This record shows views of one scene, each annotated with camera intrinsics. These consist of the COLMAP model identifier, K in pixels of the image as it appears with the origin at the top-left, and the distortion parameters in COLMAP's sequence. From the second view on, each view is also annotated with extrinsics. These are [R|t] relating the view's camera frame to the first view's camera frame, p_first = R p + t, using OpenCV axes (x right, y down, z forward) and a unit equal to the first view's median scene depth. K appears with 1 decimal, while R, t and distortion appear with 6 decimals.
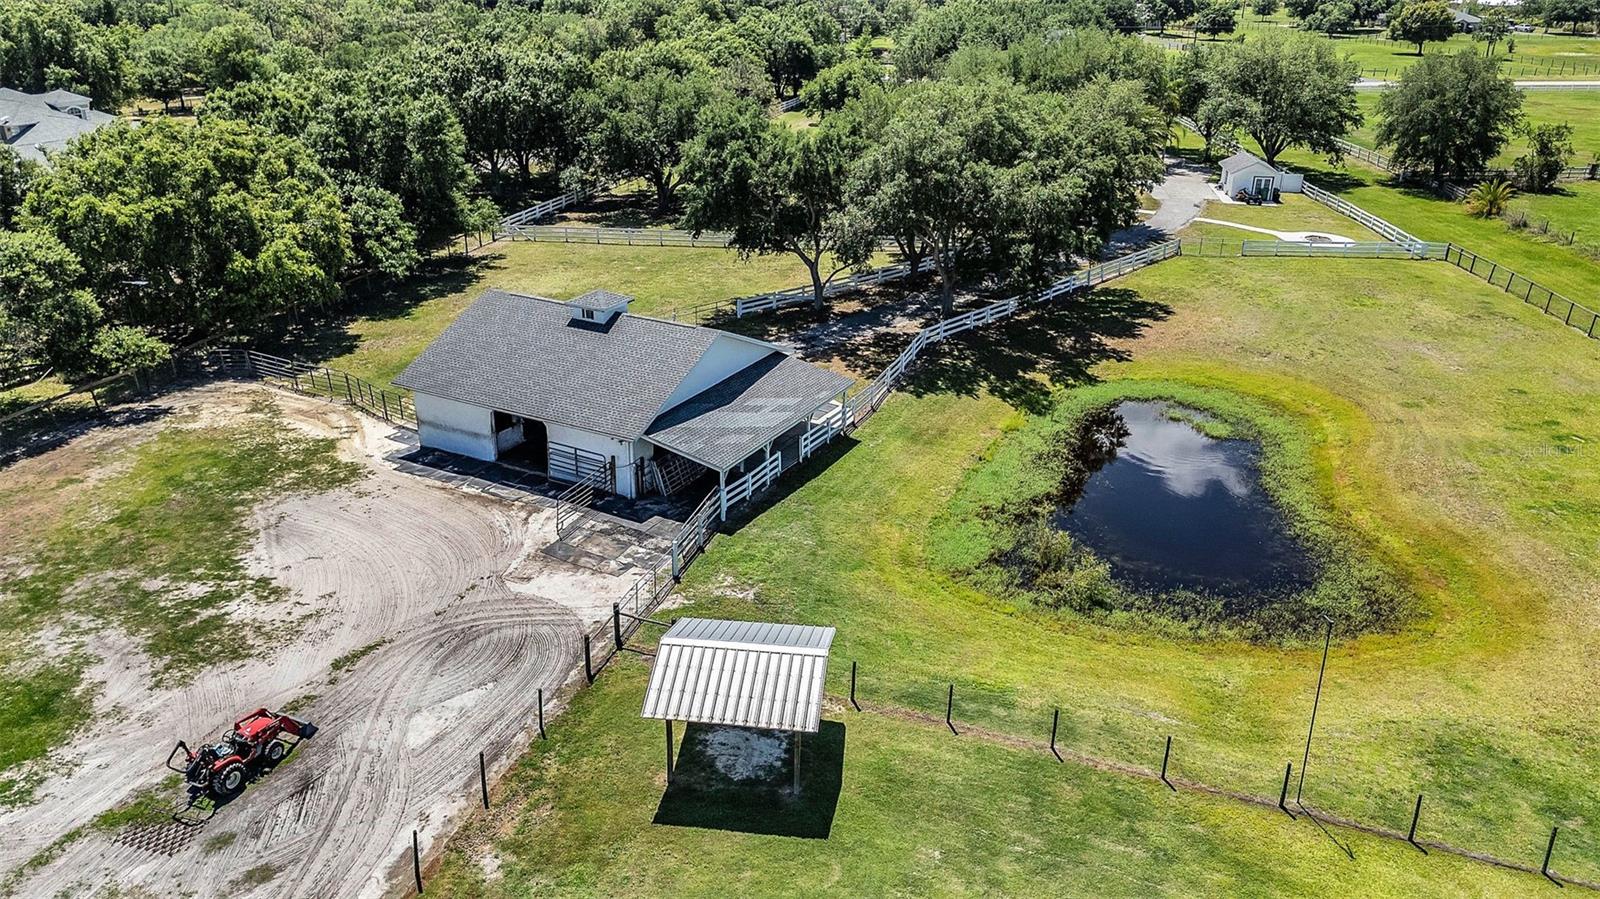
lens RADIAL K [[1174.8, 0, 800.0], [0, 1174.8, 449.5], [0, 0, 1]] dist [0.062120, -0.050093]
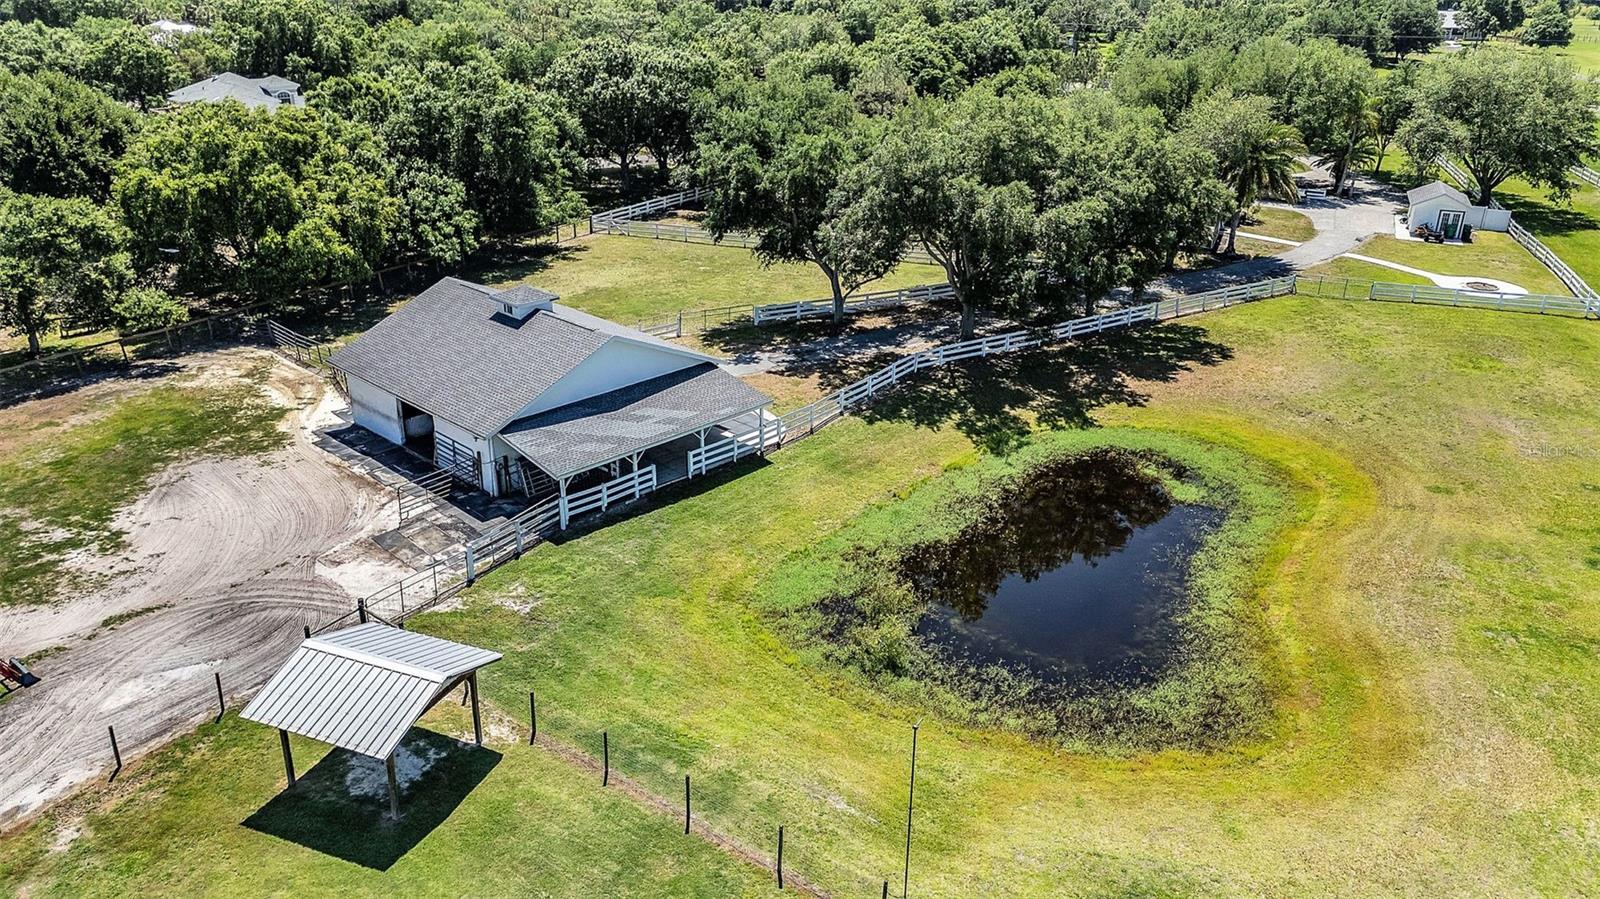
lens RADIAL K [[1174.8, 0, 800.0], [0, 1174.8, 449.5], [0, 0, 1]] dist [0.062120, -0.050093]
pose [[0.966386, 0.102600, -0.235737, 0.251506], [-0.103062, 0.994621, 0.010396, -0.025709], [0.235536, 0.014249, 0.971761, 0.065464]]
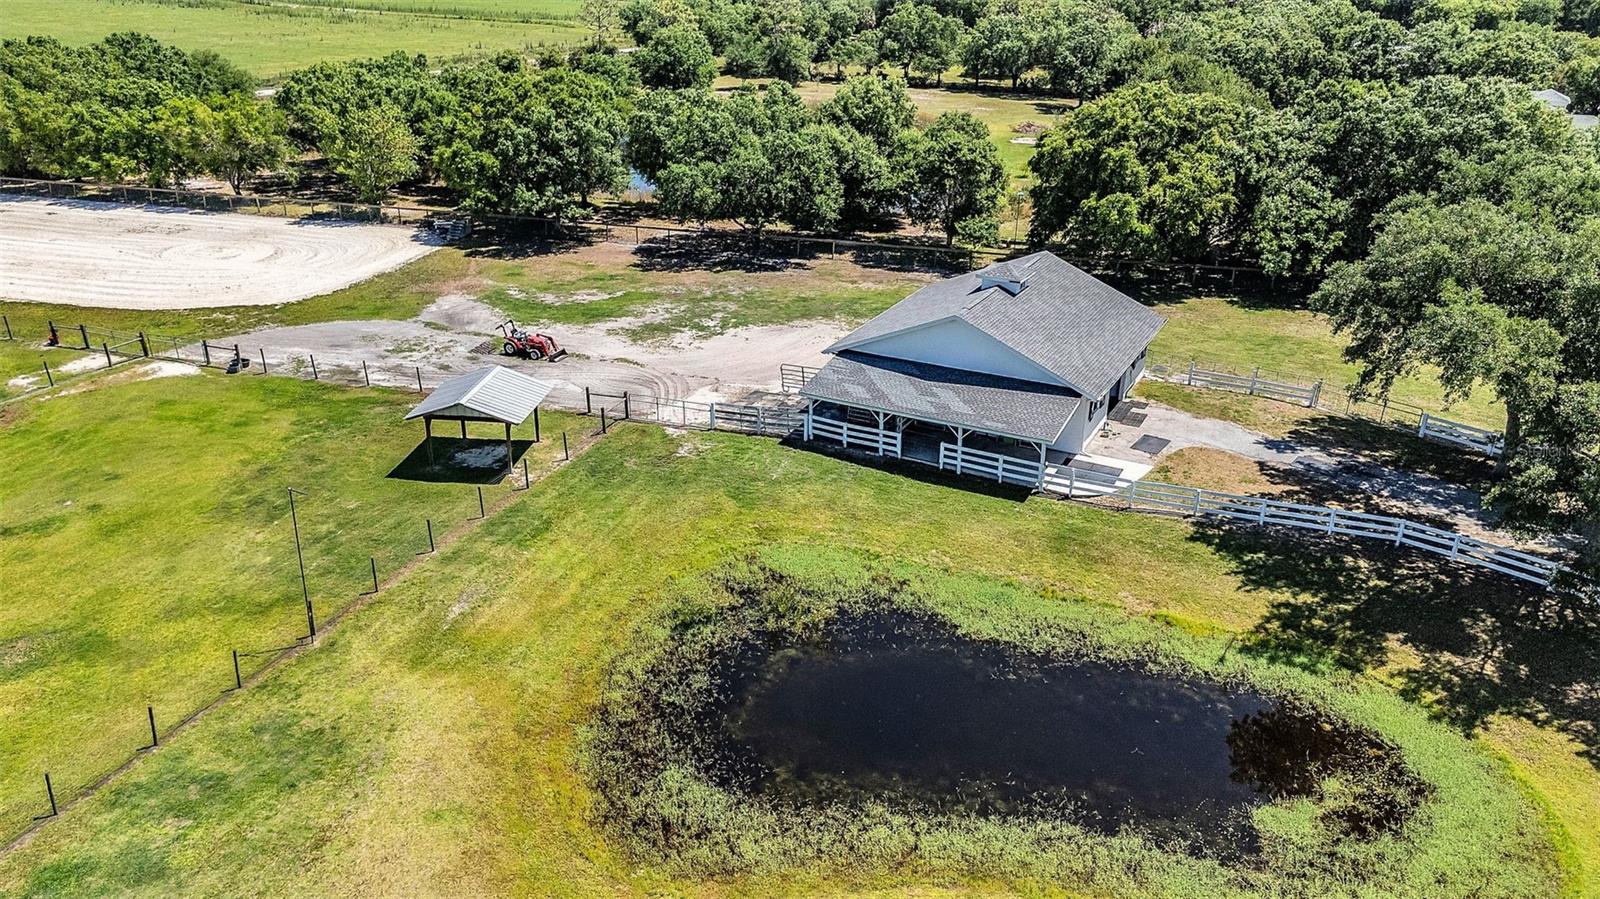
lens RADIAL K [[1174.8, 0, 800.0], [0, 1174.8, 449.5], [0, 0, 1]] dist [0.062120, -0.050093]
pose [[0.011553, 0.394357, -0.918885, 0.711739], [-0.398971, 0.844447, 0.357395, -0.243507], [0.916891, 0.362479, 0.167093, 0.579308]]
